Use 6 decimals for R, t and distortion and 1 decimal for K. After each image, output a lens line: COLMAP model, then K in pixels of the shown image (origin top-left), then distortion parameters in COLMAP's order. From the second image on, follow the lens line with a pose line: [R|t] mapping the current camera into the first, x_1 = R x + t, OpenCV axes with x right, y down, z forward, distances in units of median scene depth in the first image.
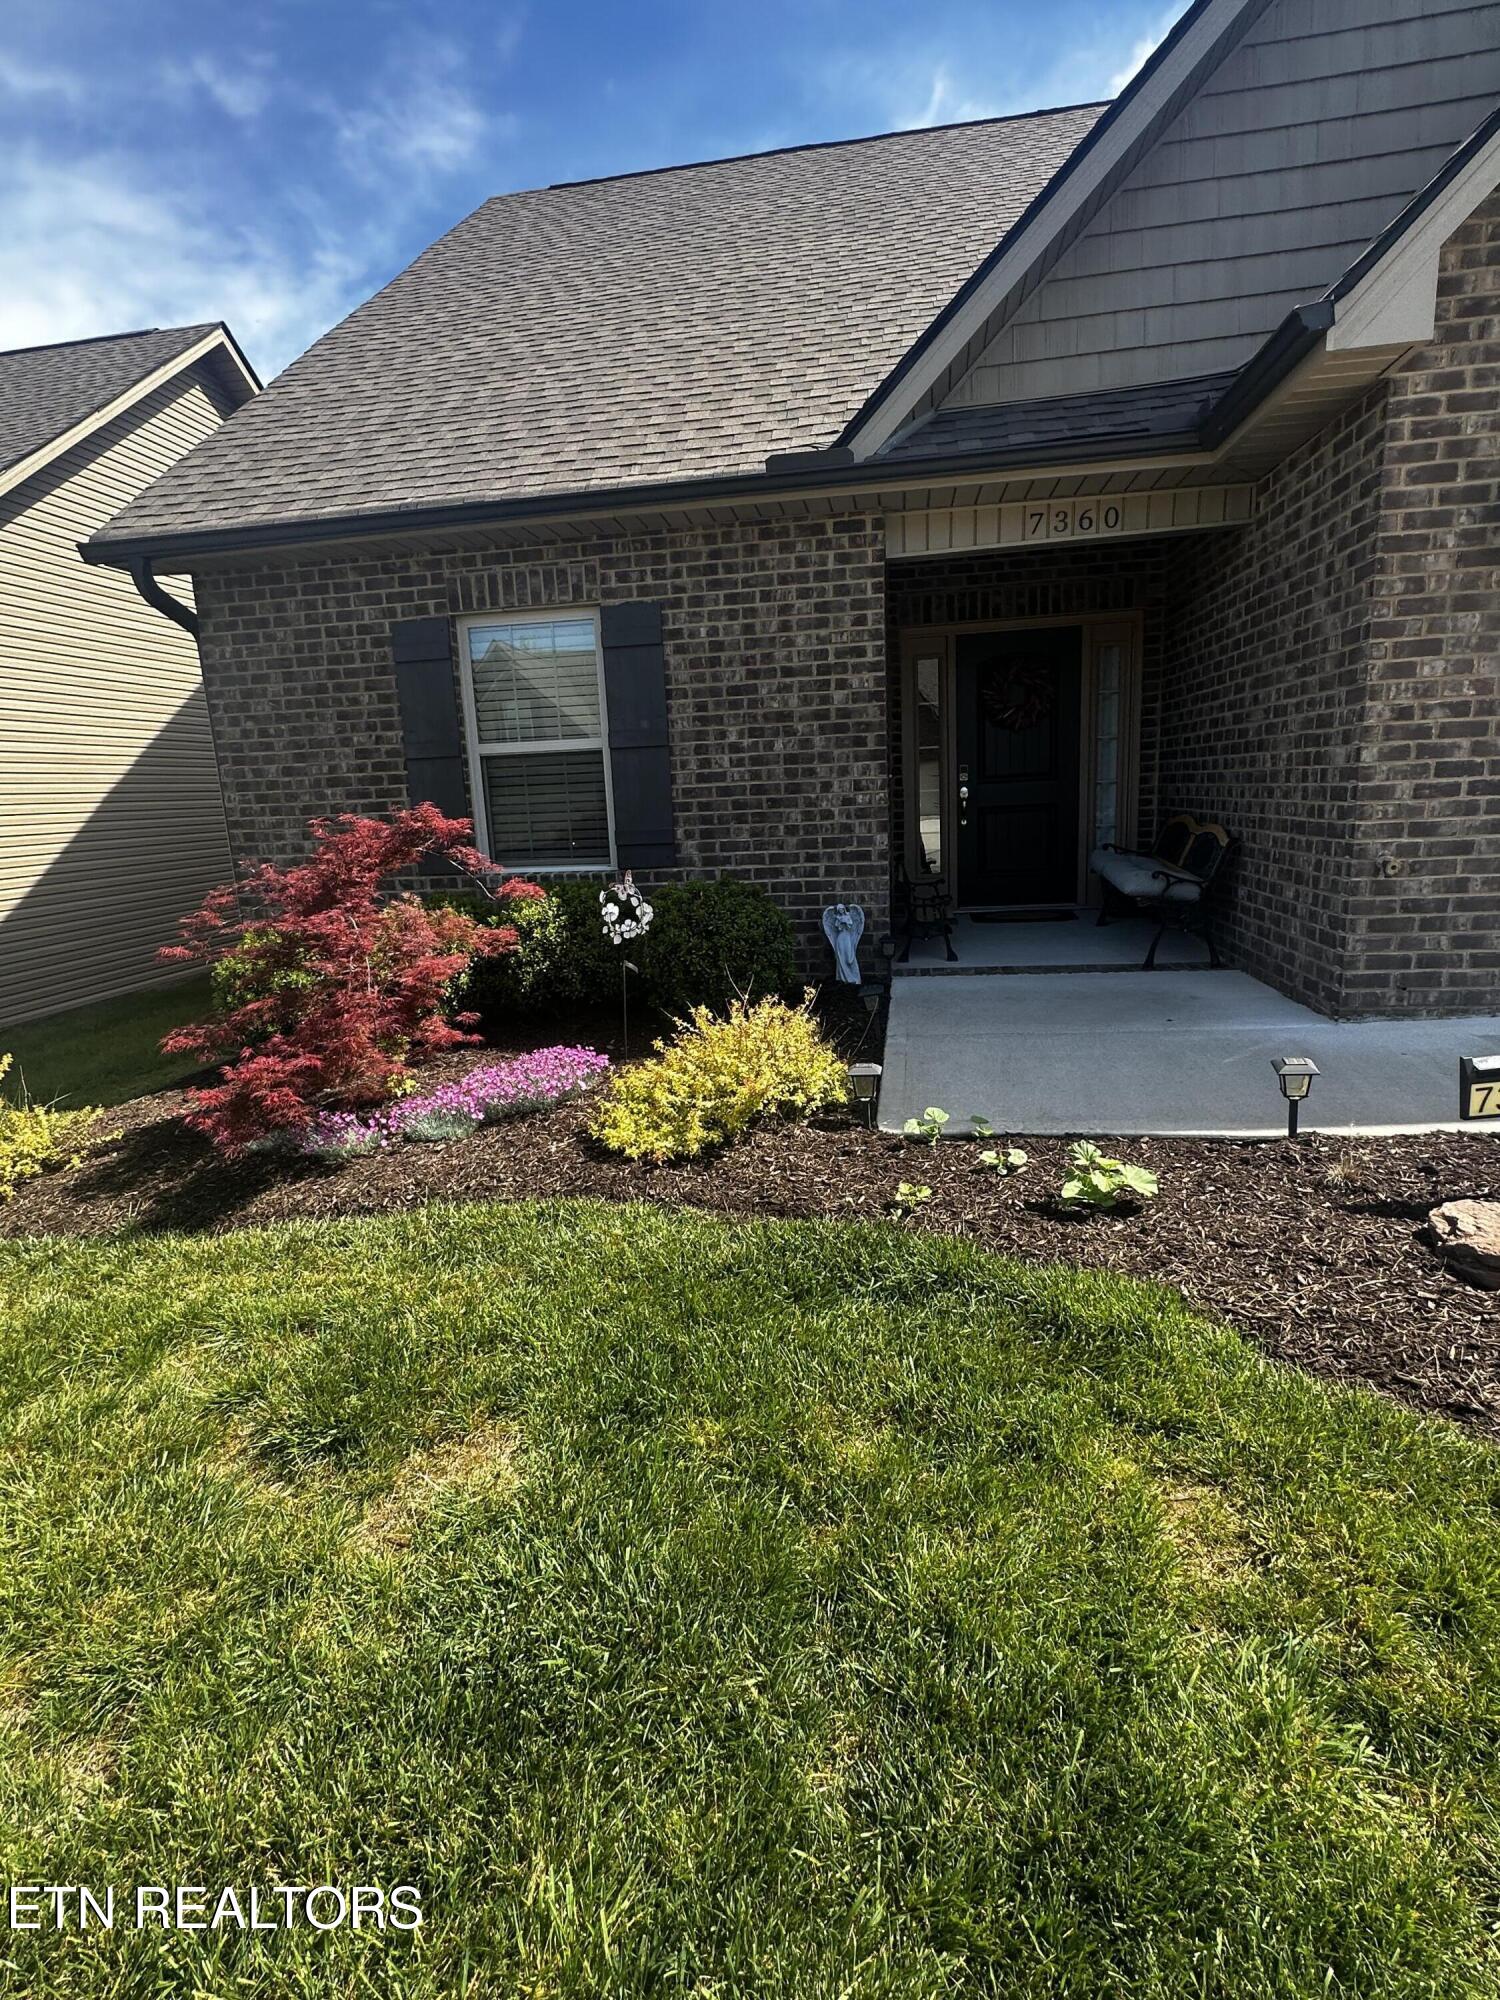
lens RADIAL K [[1003.9, 0, 734.7], [0, 1003.9, 1004.9], [0, 0, 1]] dist [-0.003245, 0.001931]
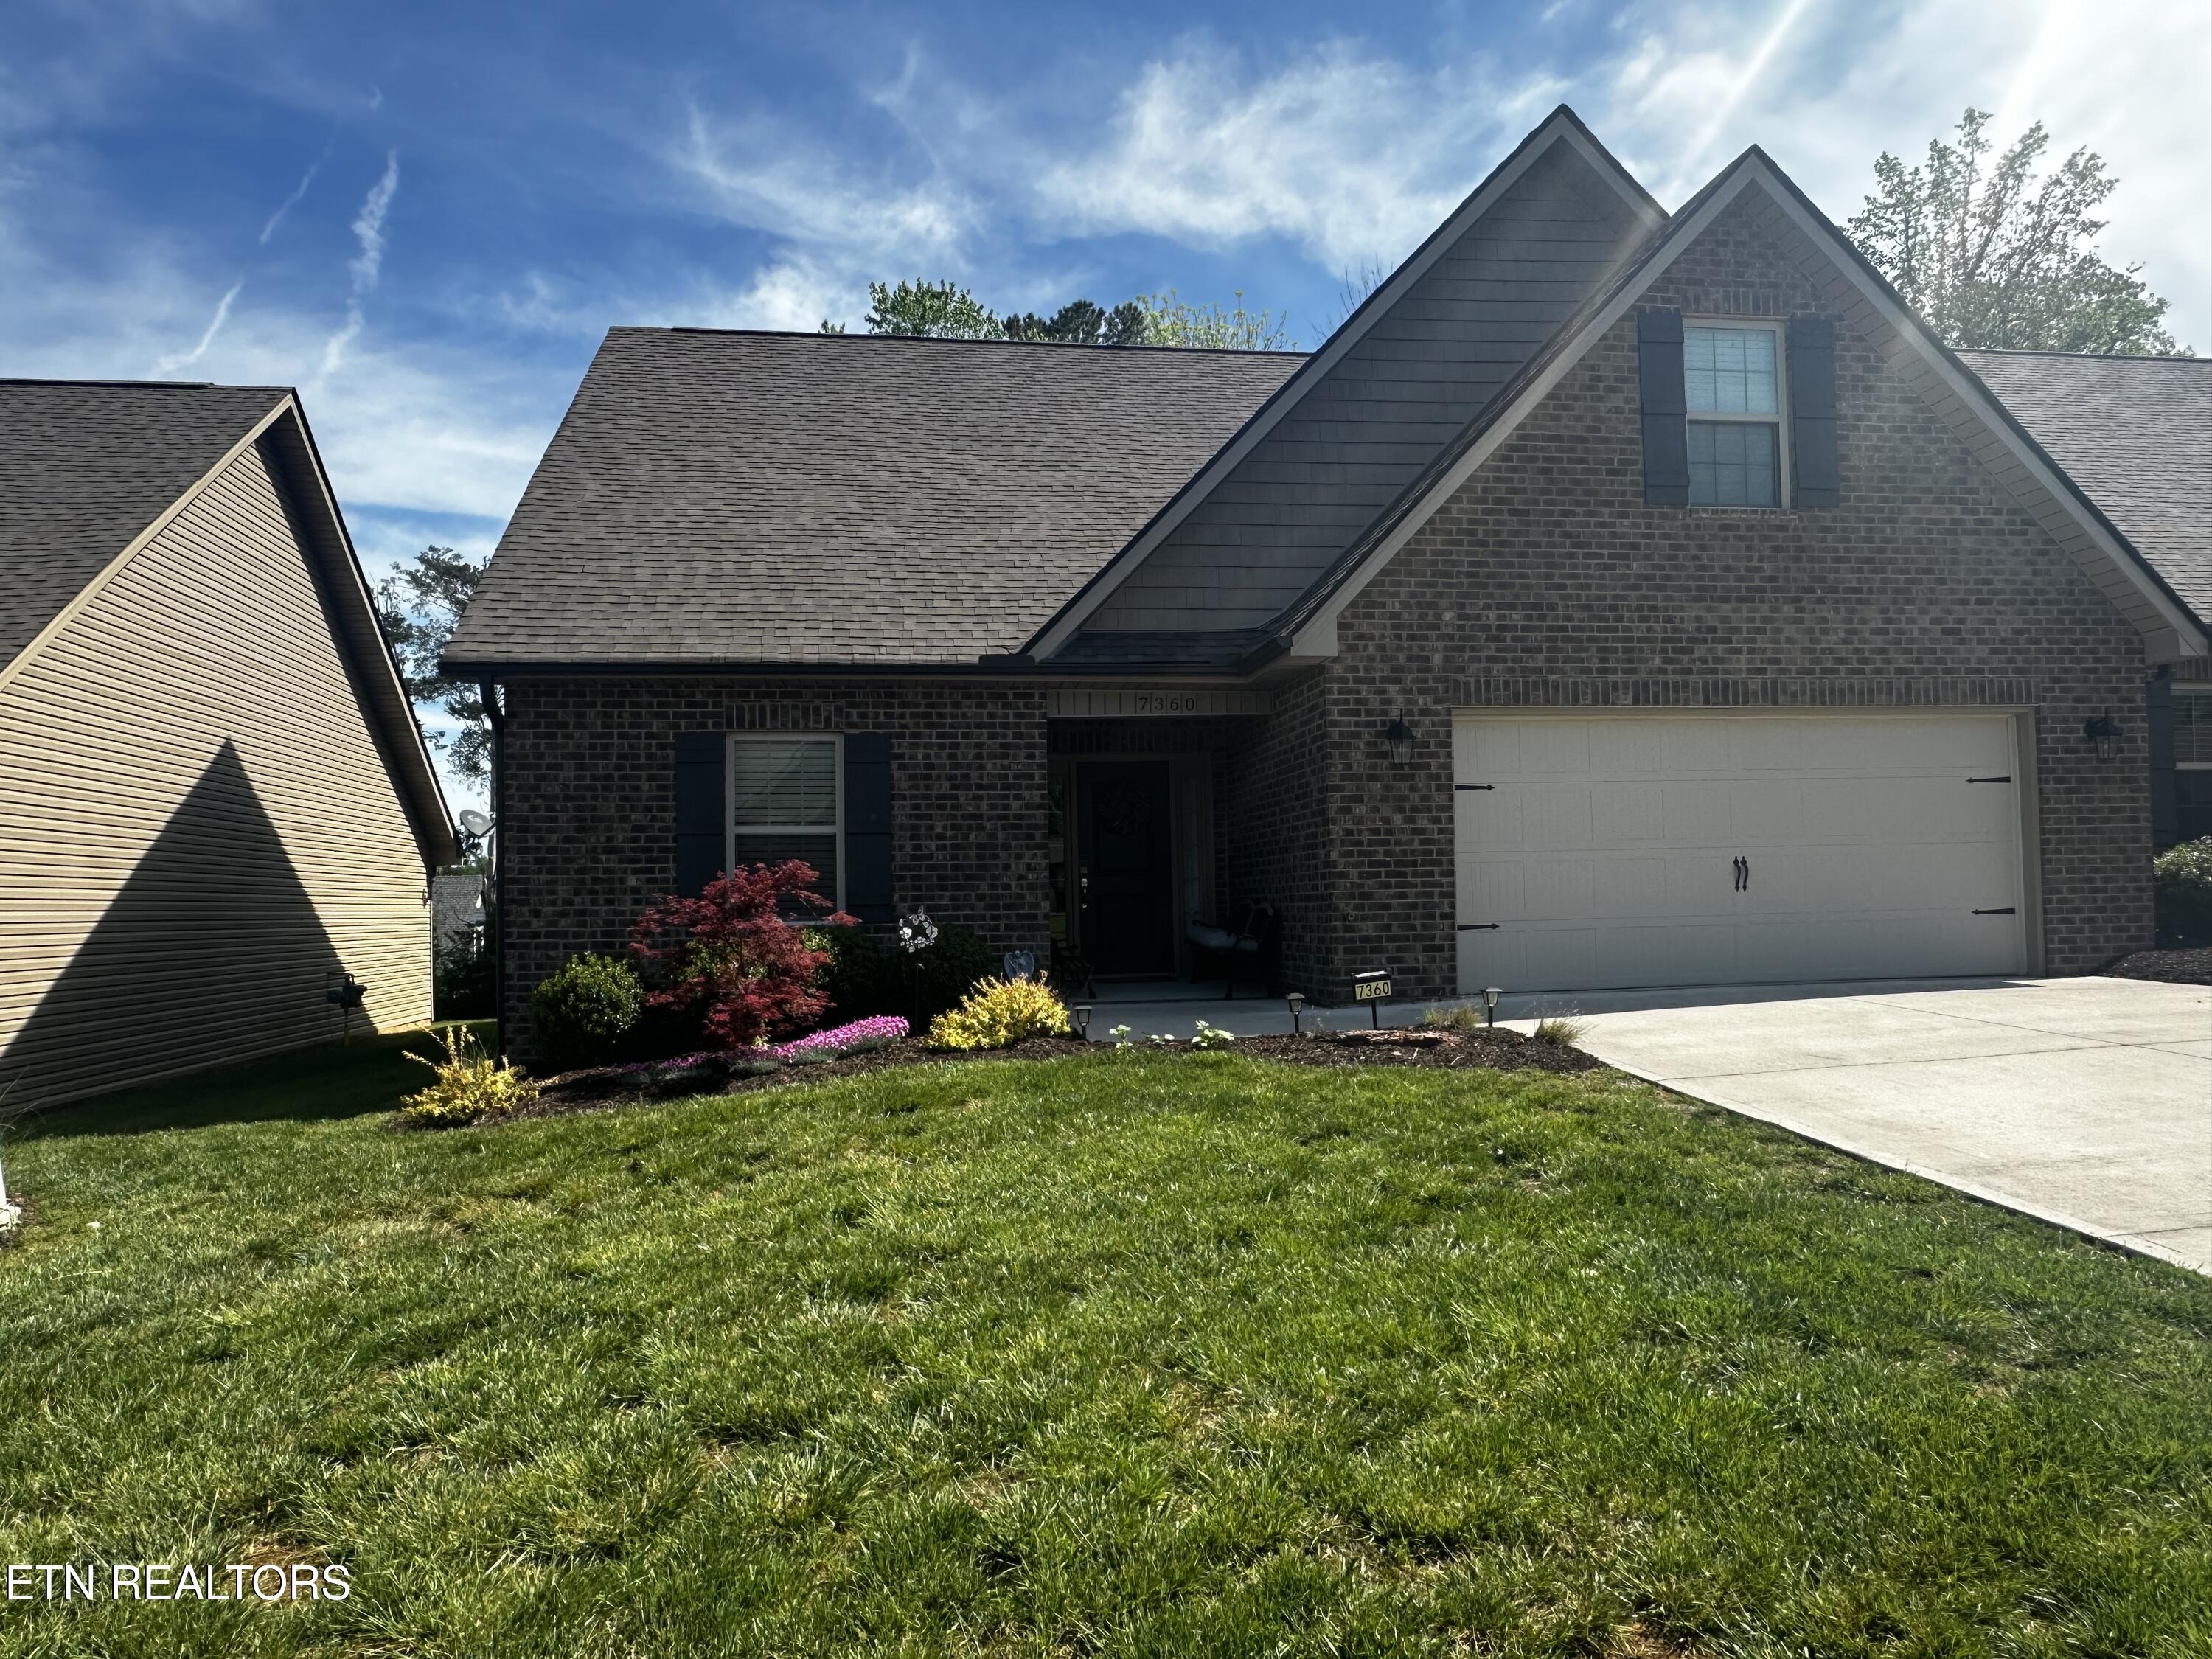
lens RADIAL K [[1562.3, 0, 1113.1], [0, 1562.3, 850.0], [0, 0, 1]] dist [-0.002780, -0.001839]
pose [[0.951761, 0.041860, 0.303973, -0.461408], [0.037454, 0.967394, -0.250491, 0.333062], [-0.304547, 0.249793, 0.919160, -1.126997]]
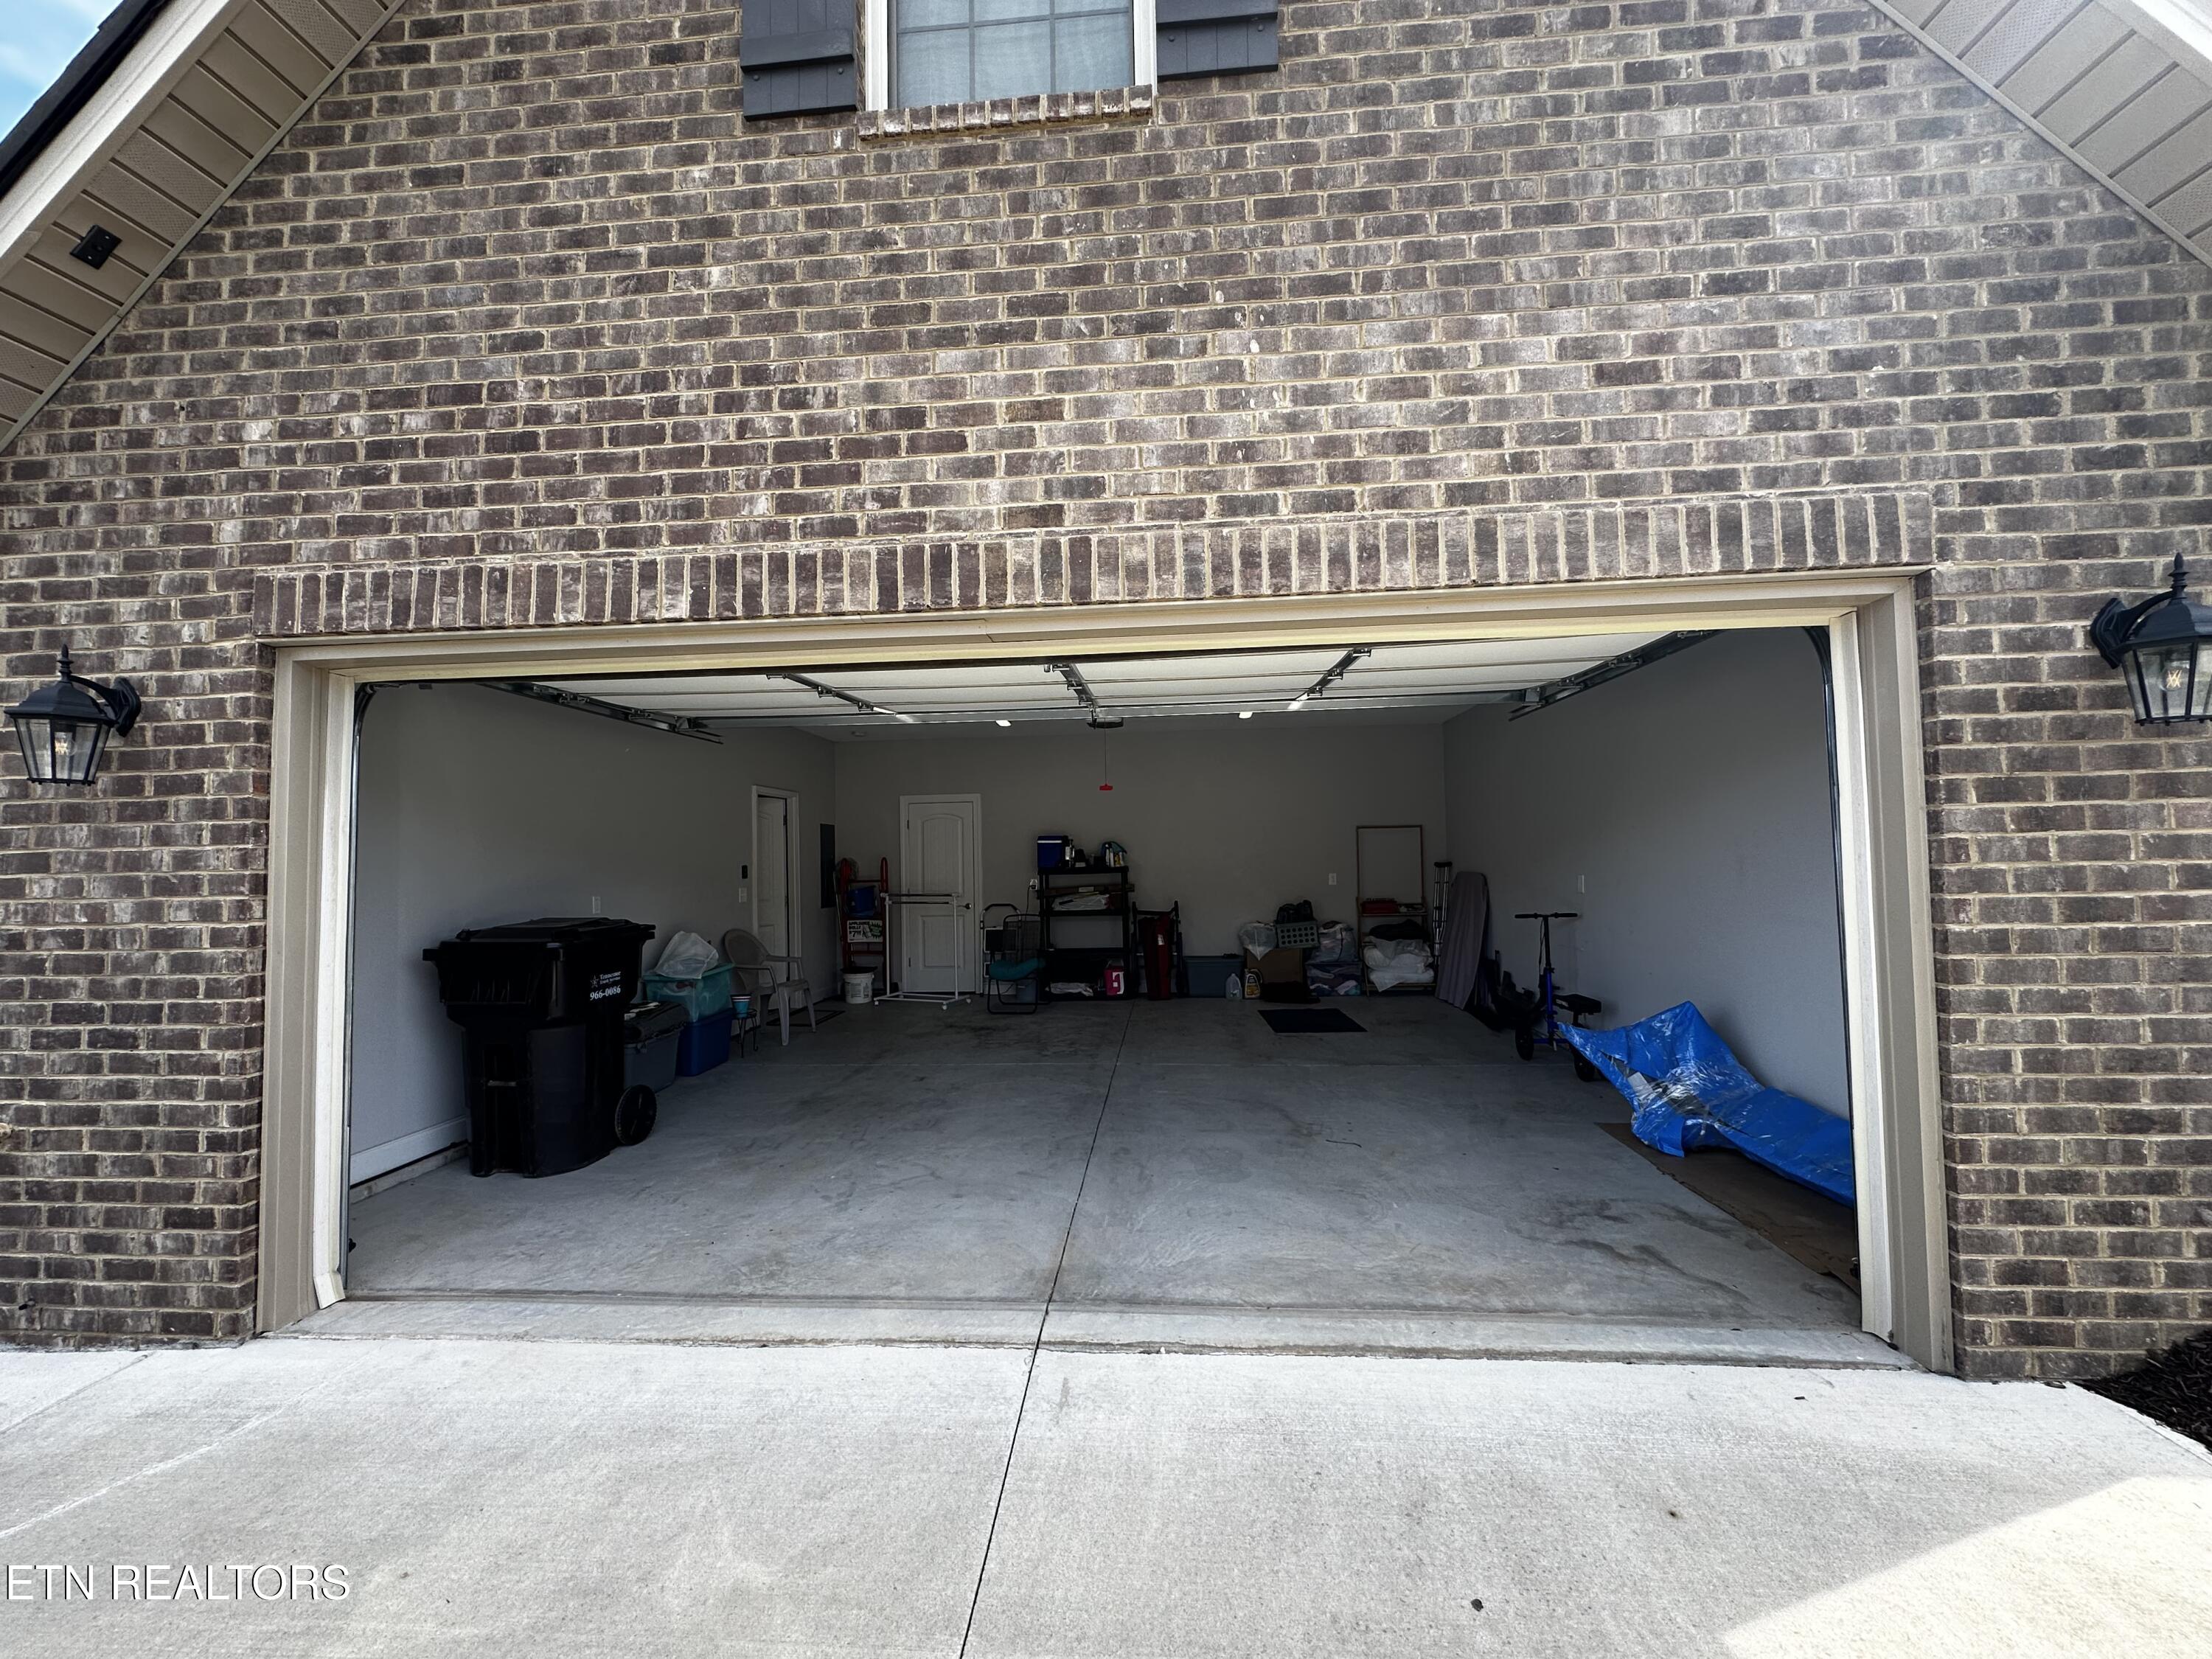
lens RADIAL K [[881.5, 0, 1097.6], [0, 881.5, 828.2], [0, 0, 1]] dist [-0.002489, 0.000809]
pose [[0.997008, 0.035039, 0.068903, 1.126878], [-0.016711, 0.967987, -0.250445, -0.167471], [-0.075473, 0.248544, 0.965676, 0.187934]]
